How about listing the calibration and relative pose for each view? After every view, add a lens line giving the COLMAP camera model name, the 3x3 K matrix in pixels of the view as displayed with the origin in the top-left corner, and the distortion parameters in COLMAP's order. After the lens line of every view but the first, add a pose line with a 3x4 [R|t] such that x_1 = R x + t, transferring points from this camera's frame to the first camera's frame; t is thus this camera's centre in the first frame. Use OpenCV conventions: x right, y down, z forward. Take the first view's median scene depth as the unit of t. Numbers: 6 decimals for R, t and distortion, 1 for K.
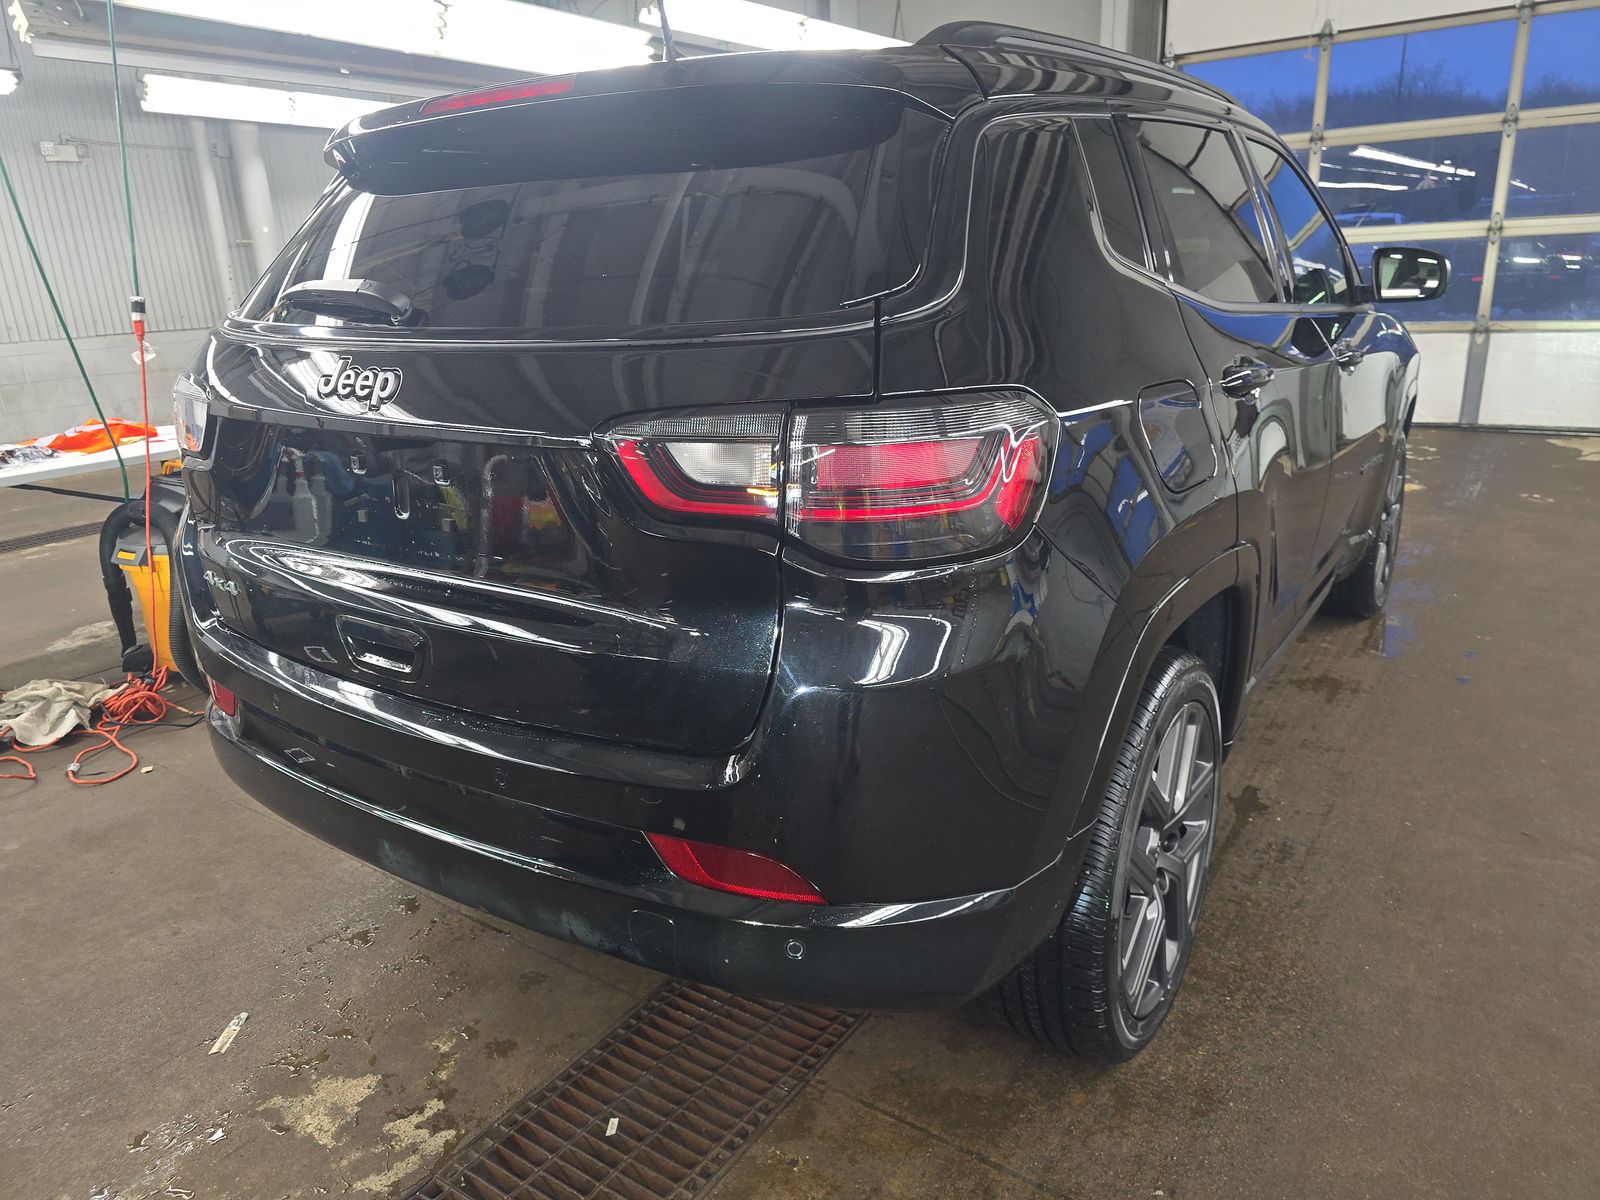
lens RADIAL K [[1081.0, 0, 801.4], [0, 1081.0, 575.3], [0, 0, 1]] dist [-0.008515, -0.004526]
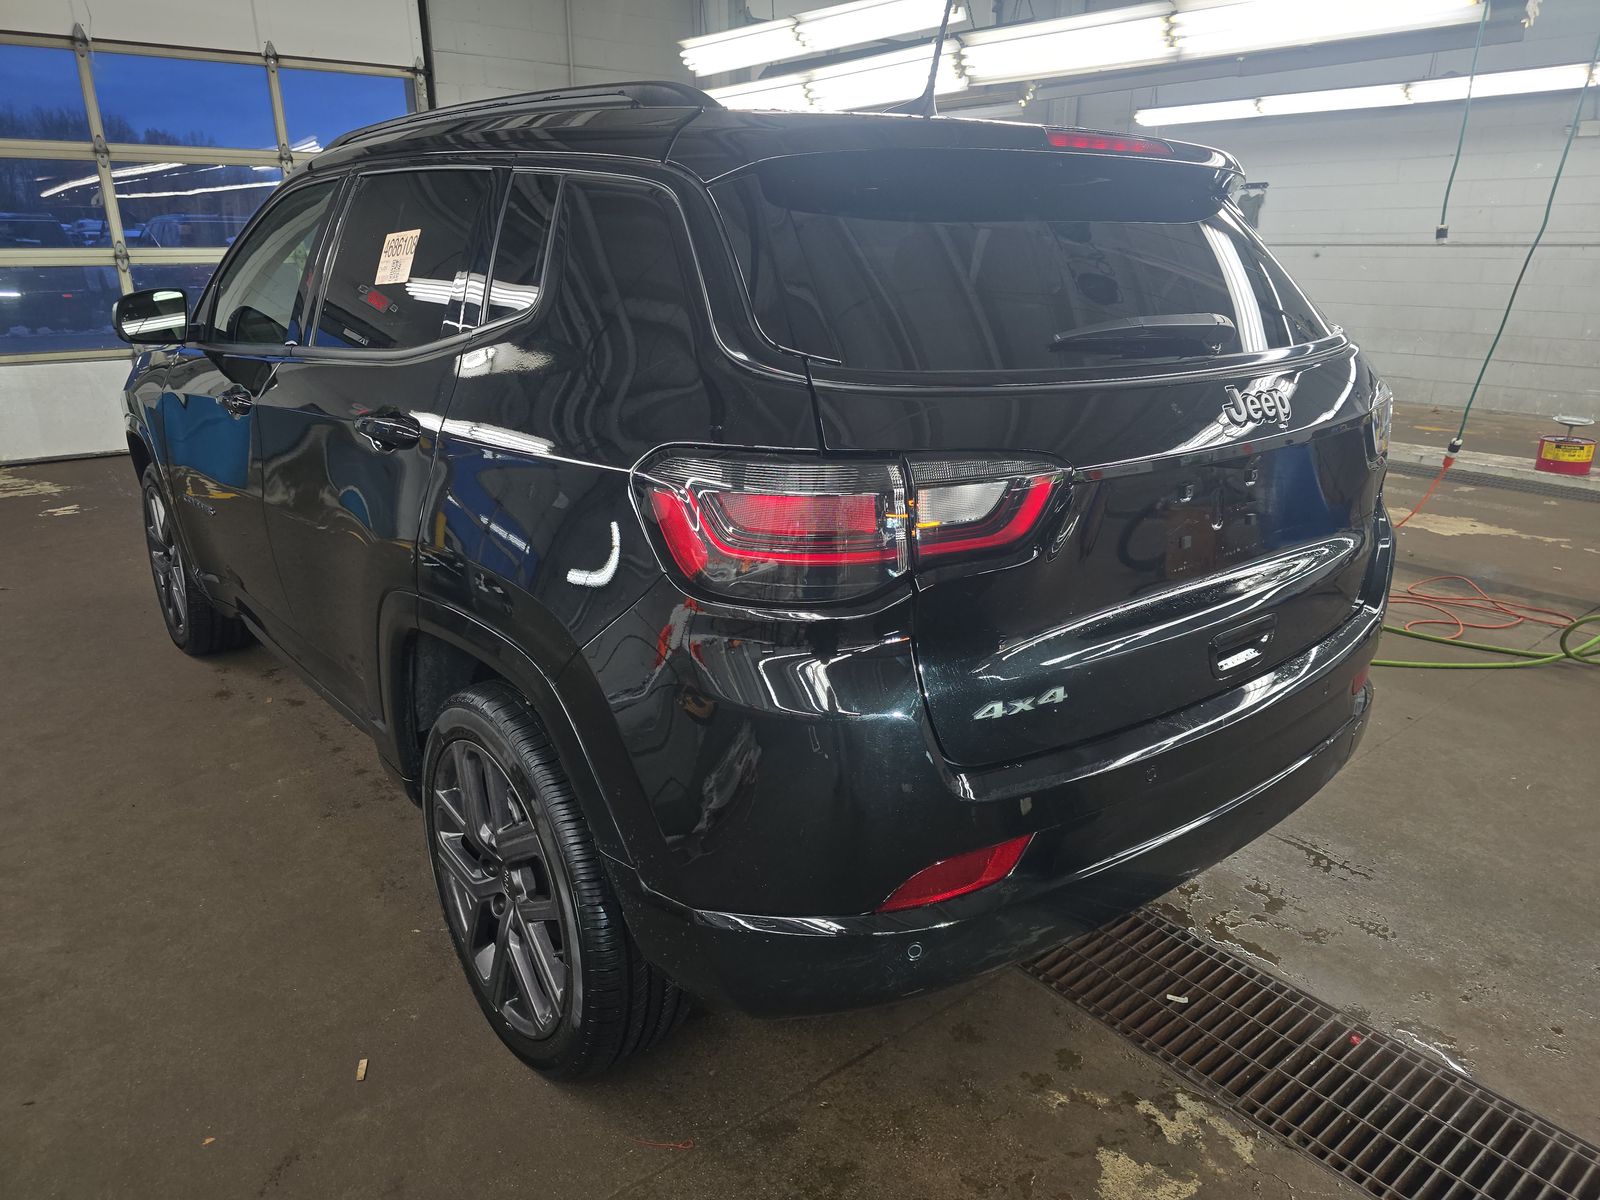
lens RADIAL K [[1072.5, 0, 800.0], [0, 1072.5, 600.0], [0, 0, 1]] dist [0.030306, -0.001366]
pose [[0.295421, -0.259361, 0.919488, -1.266317], [0.264287, 0.947072, 0.182229, -0.246963], [-0.918084, 0.189175, 0.348330, 0.845963]]
